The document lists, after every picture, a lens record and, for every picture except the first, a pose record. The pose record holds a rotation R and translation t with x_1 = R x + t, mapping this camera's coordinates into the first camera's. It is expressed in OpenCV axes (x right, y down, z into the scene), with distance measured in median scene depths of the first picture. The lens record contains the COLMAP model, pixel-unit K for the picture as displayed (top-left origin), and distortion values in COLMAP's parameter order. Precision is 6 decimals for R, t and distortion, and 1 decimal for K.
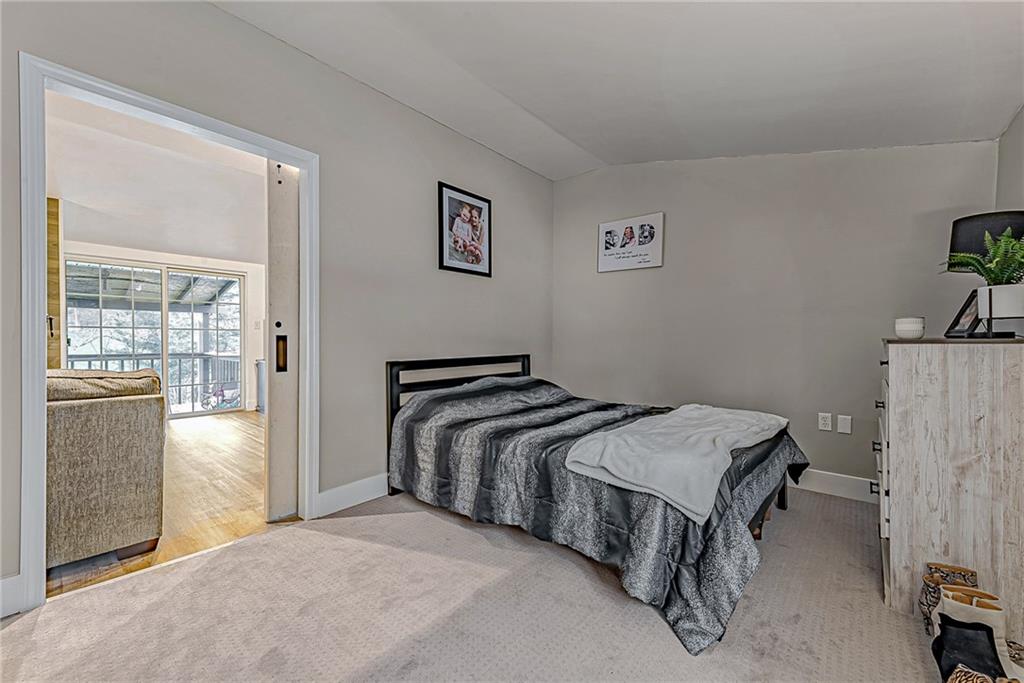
lens RADIAL K [[405.6, 0, 519.2], [0, 405.6, 339.6], [0, 0, 1]] dist [0.018106, -0.005386]
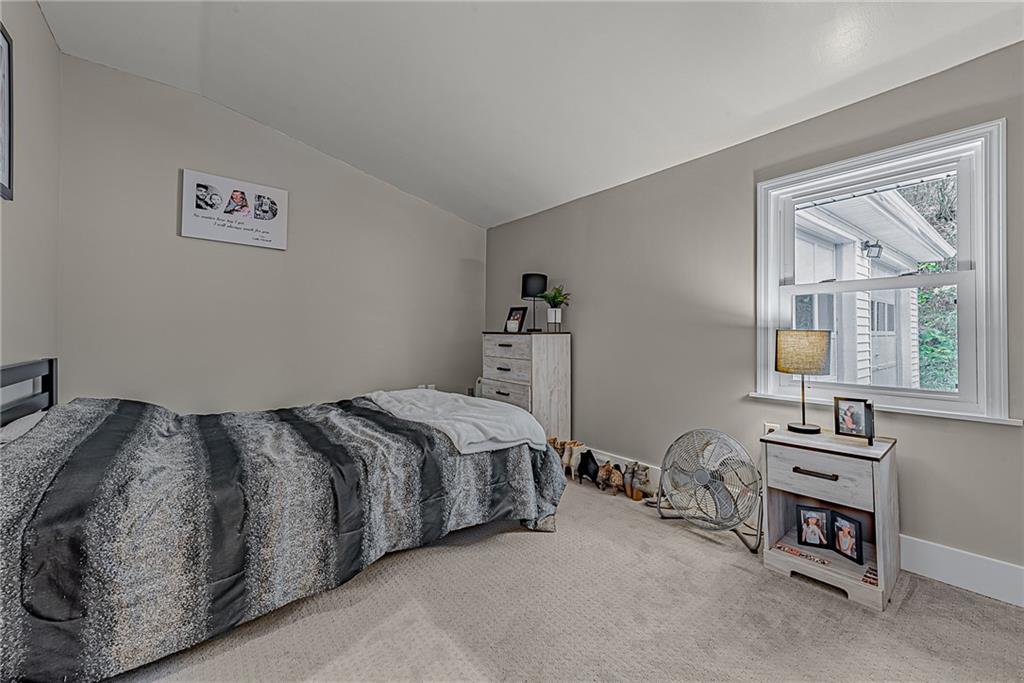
lens RADIAL K [[405.6, 0, 518.2], [0, 405.6, 337.3], [0, 0, 1]] dist [0.018106, -0.005386]
pose [[0.180384, -0.006164, 0.983577, -0.673328], [0.000596, 0.999981, 0.006158, 0.008472], [-0.983596, -0.000525, 0.180384, 0.507531]]
